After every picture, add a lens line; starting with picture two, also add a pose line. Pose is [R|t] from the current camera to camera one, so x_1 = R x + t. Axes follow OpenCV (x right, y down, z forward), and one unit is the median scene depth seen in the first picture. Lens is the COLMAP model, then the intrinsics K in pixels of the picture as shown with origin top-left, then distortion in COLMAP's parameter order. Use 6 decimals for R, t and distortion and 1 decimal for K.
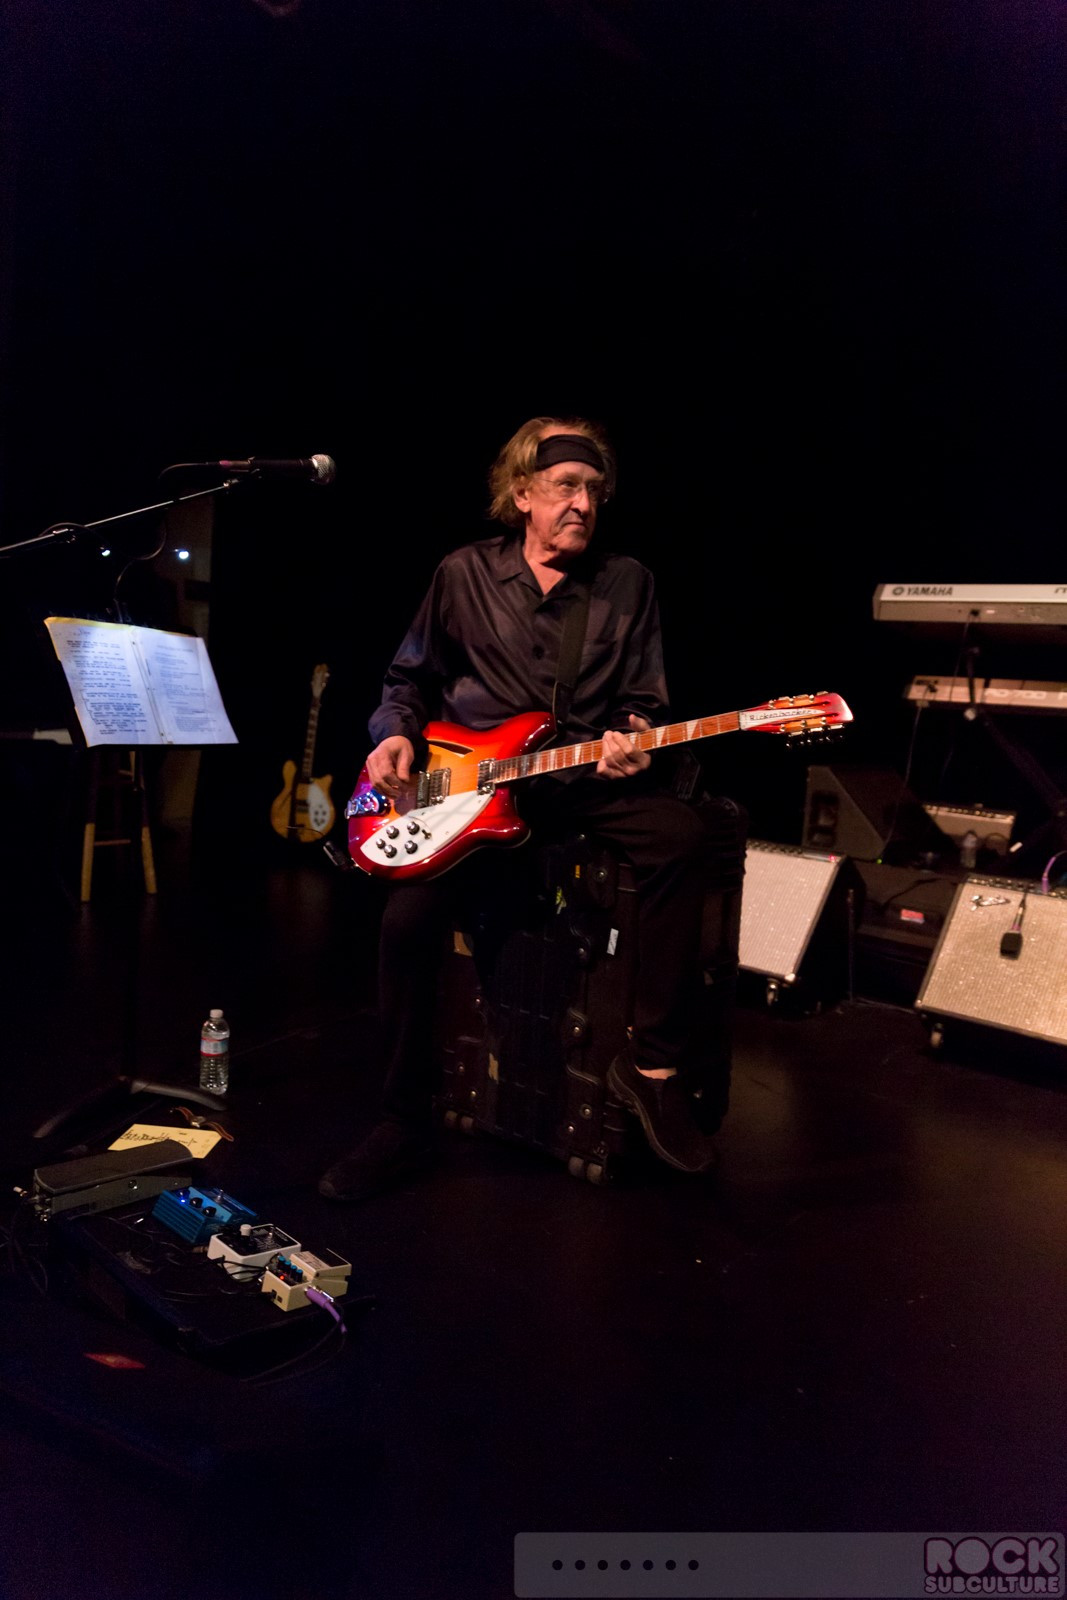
lens RADIAL K [[1063.7, 0, 525.9], [0, 1063.7, 800.7], [0, 0, 1]] dist [0.015593, -0.004393]
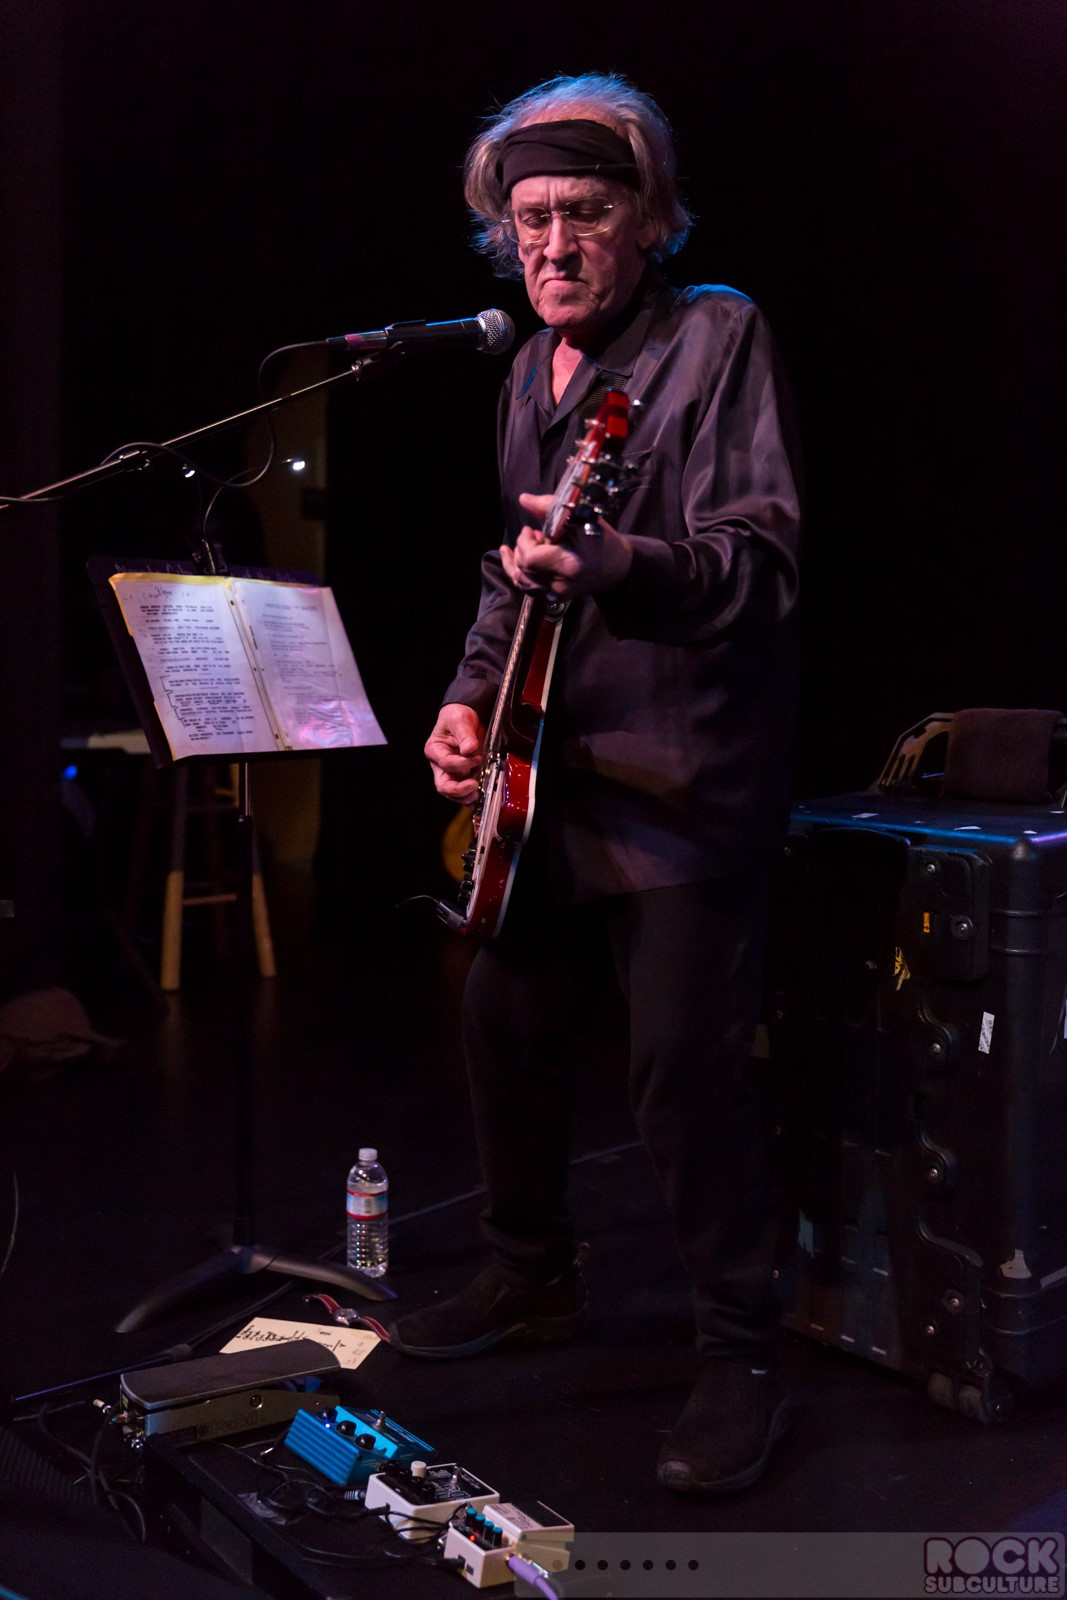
lens RADIAL K [[1759.2, 0, 527.4], [0, 1759.2, 798.3], [0, 0, 1]] dist [0.013699, 0.000000]
pose [[0.981688, -0.035245, -0.187209, 0.020041], [0.033006, 0.999342, -0.015064, -0.001126], [0.187617, 0.008610, 0.982205, -0.059043]]
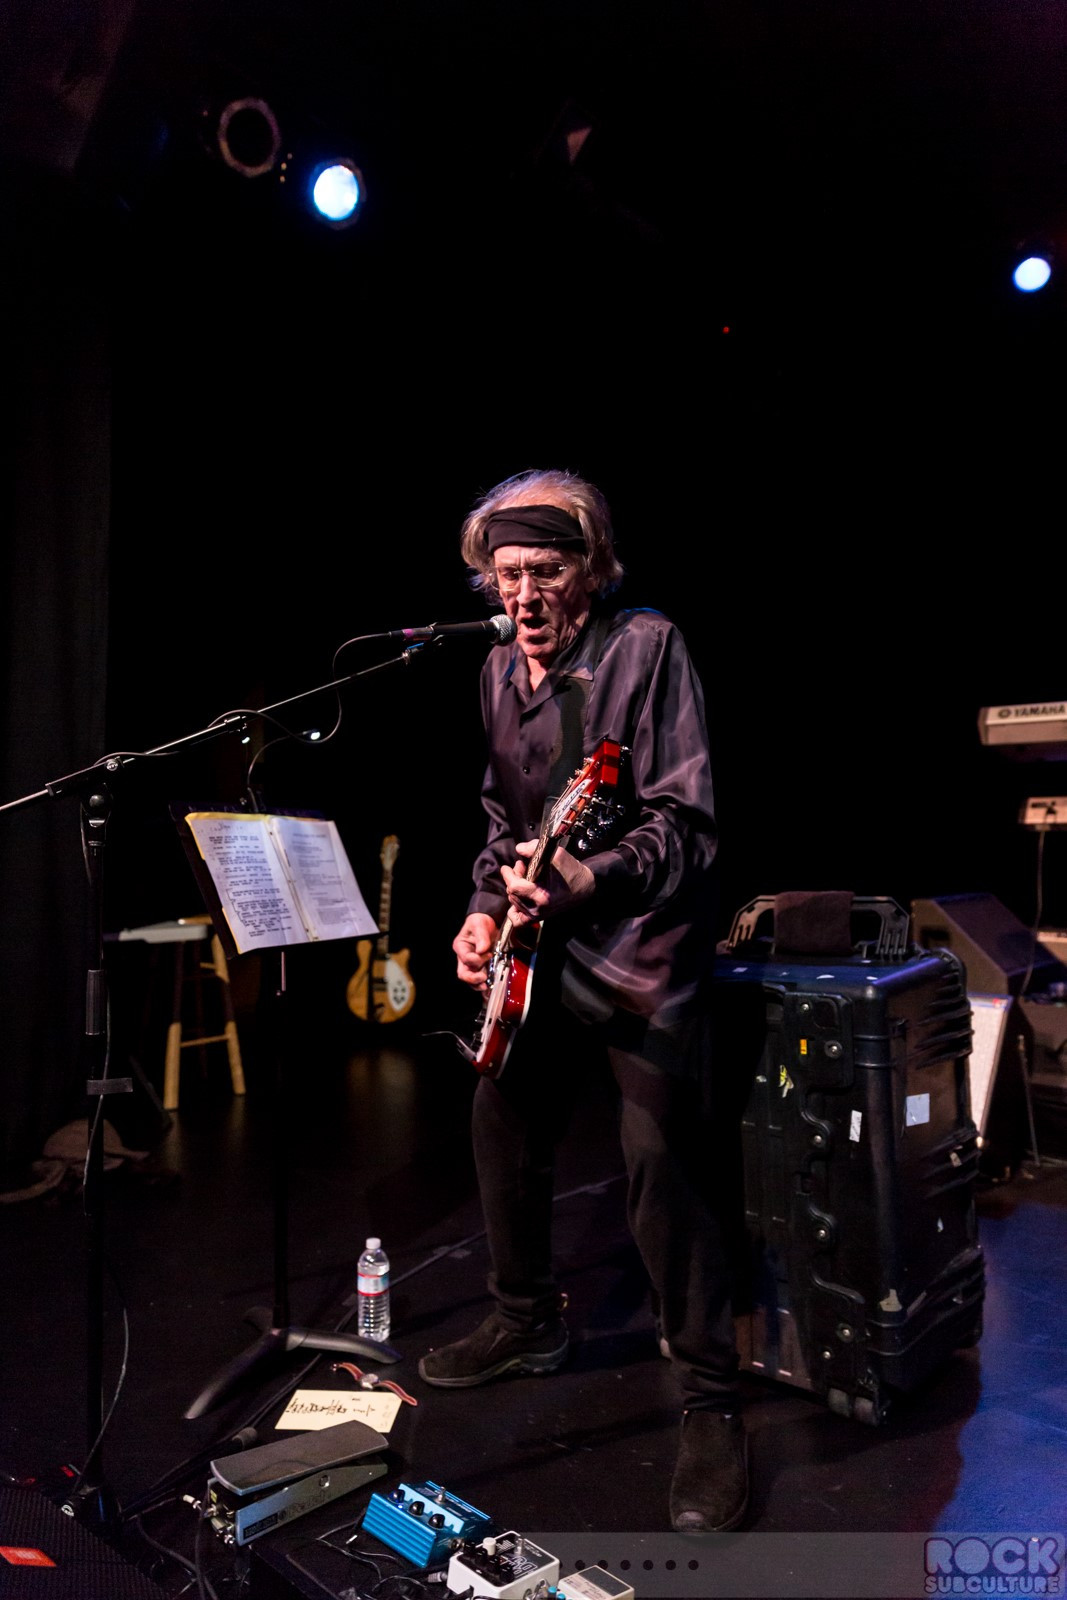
lens RADIAL K [[1070.7, 0, 544.6], [0, 1070.7, 799.9], [0, 0, 1]] dist [0.013654, -0.001128]
pose [[0.996613, -0.081302, -0.012333, -0.117957], [0.078666, 0.986301, -0.144991, -0.023079], [0.023952, 0.143530, 0.989356, 0.081716]]
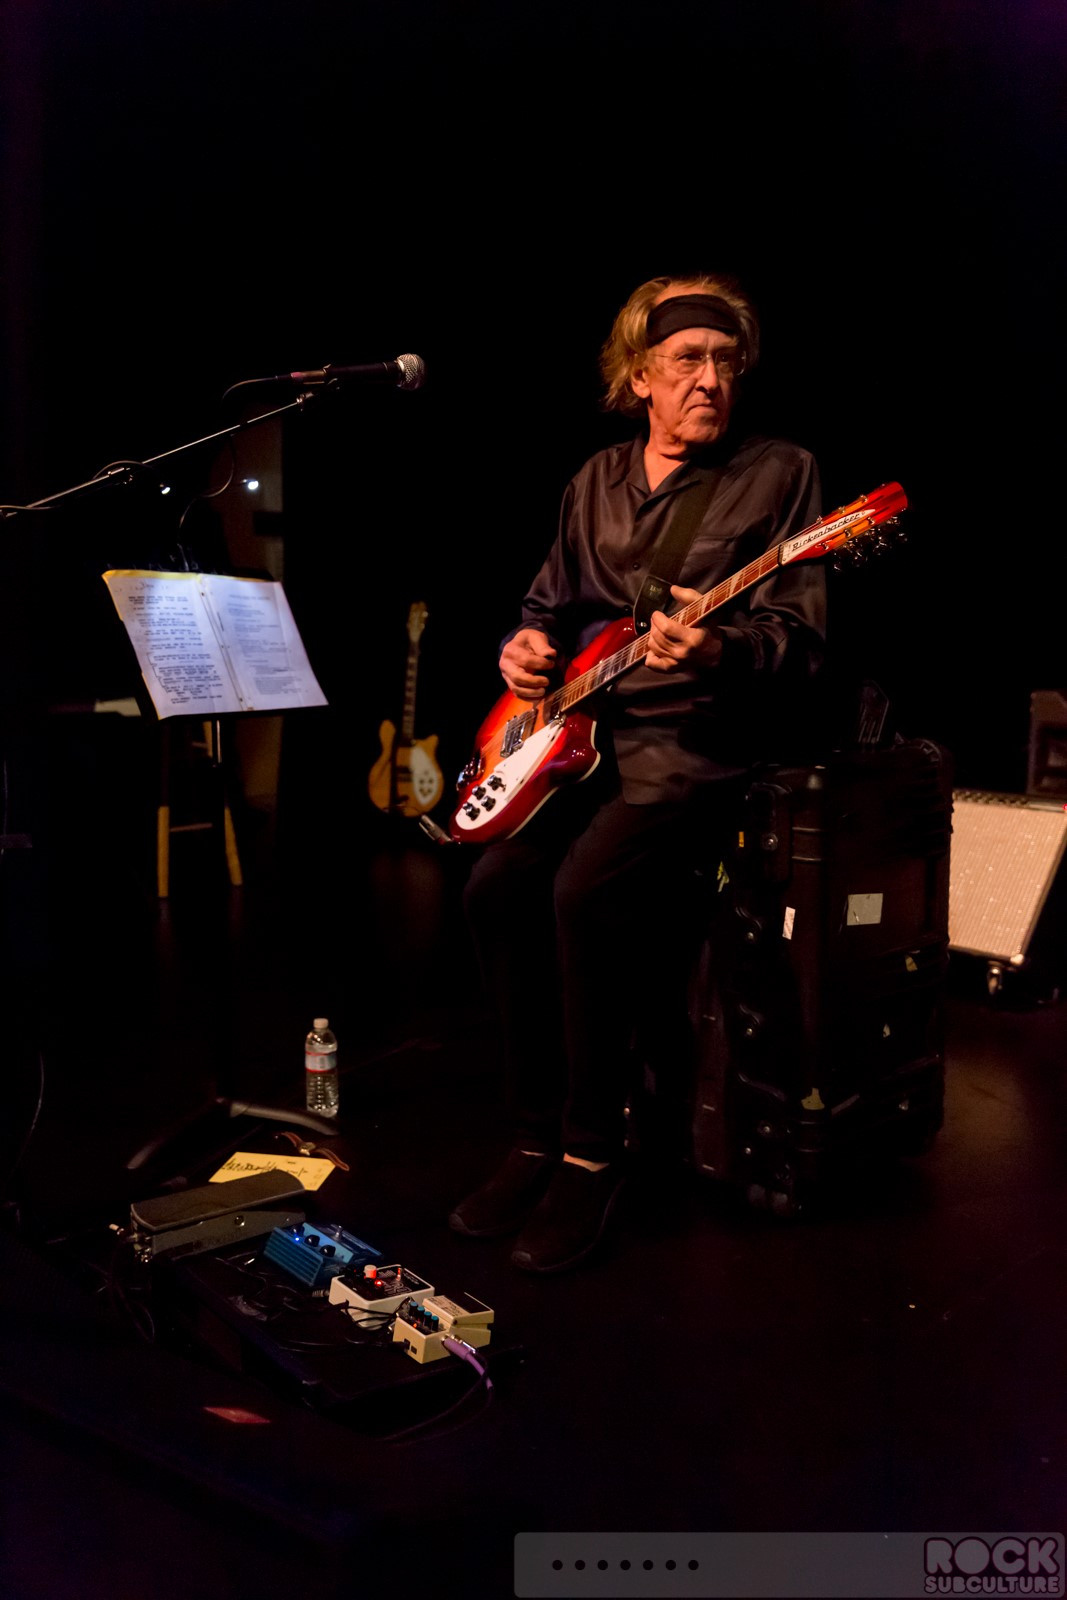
lens RADIAL K [[1302.0, 0, 524.6], [0, 1302.0, 798.9], [0, 0, 1]] dist [0.007274, -0.018846]
pose [[0.992233, -0.046939, -0.115195, -0.000123], [0.050625, 0.998288, 0.029279, -0.001806], [0.113623, -0.034883, 0.992911, -0.011035]]
